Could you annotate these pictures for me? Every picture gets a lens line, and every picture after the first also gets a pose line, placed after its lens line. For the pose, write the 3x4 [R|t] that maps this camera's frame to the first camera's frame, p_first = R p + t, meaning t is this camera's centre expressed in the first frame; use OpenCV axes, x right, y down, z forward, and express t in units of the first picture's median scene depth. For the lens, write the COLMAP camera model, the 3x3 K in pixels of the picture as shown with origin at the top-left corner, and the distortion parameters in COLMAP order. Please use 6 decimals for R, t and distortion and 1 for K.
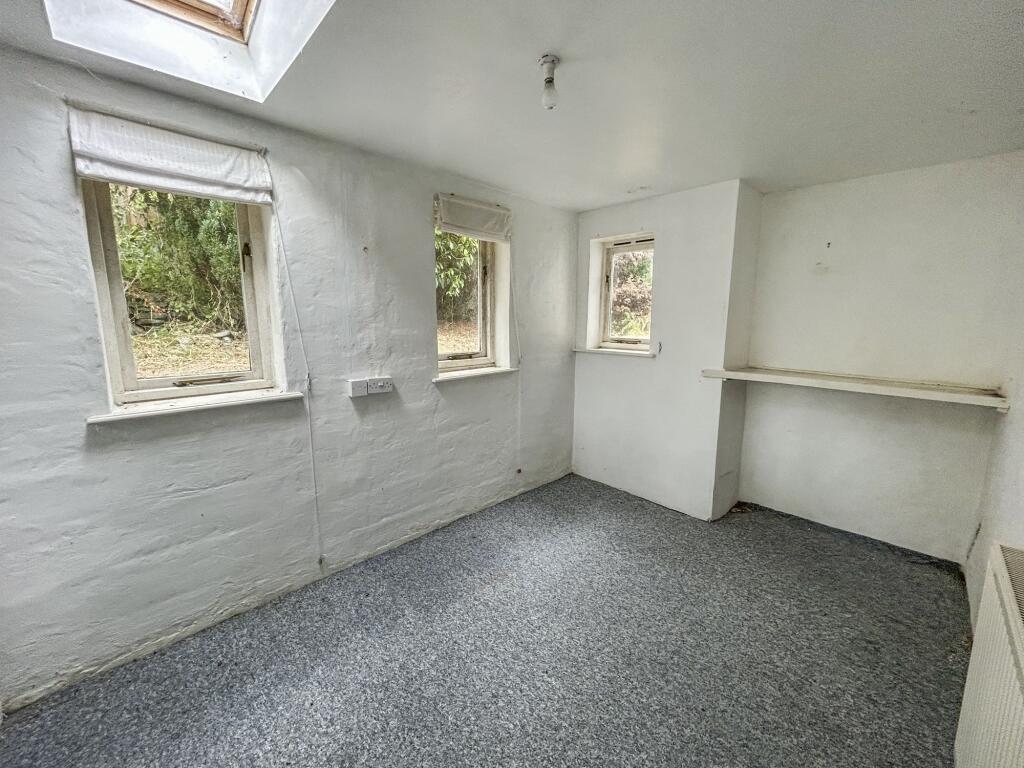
lens RADIAL K [[427.5, 0, 513.1], [0, 427.5, 383.2], [0, 0, 1]] dist [0.001369, 0.000904]
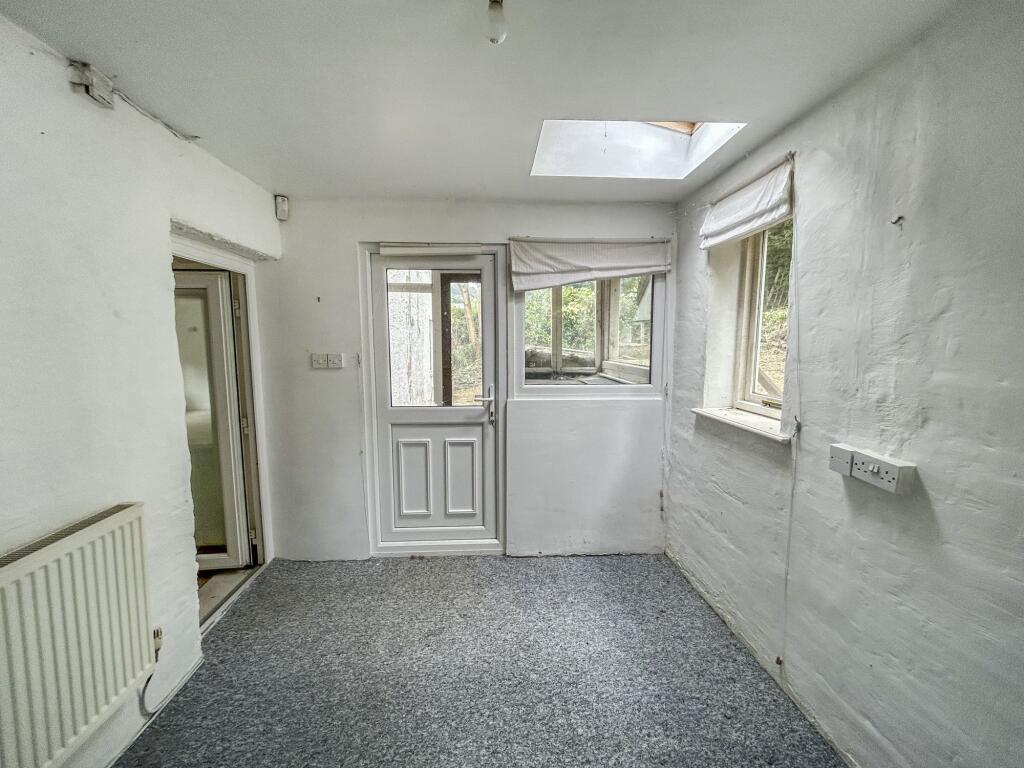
lens RADIAL K [[427.5, 0, 510.8], [0, 427.5, 380.6], [0, 0, 1]] dist [0.001369, 0.000904]
pose [[-0.667958, 0.068890, -0.741003, 0.418997], [-0.114694, 0.974281, 0.193966, -0.172222], [0.735307, 0.214550, -0.642878, 1.079301]]
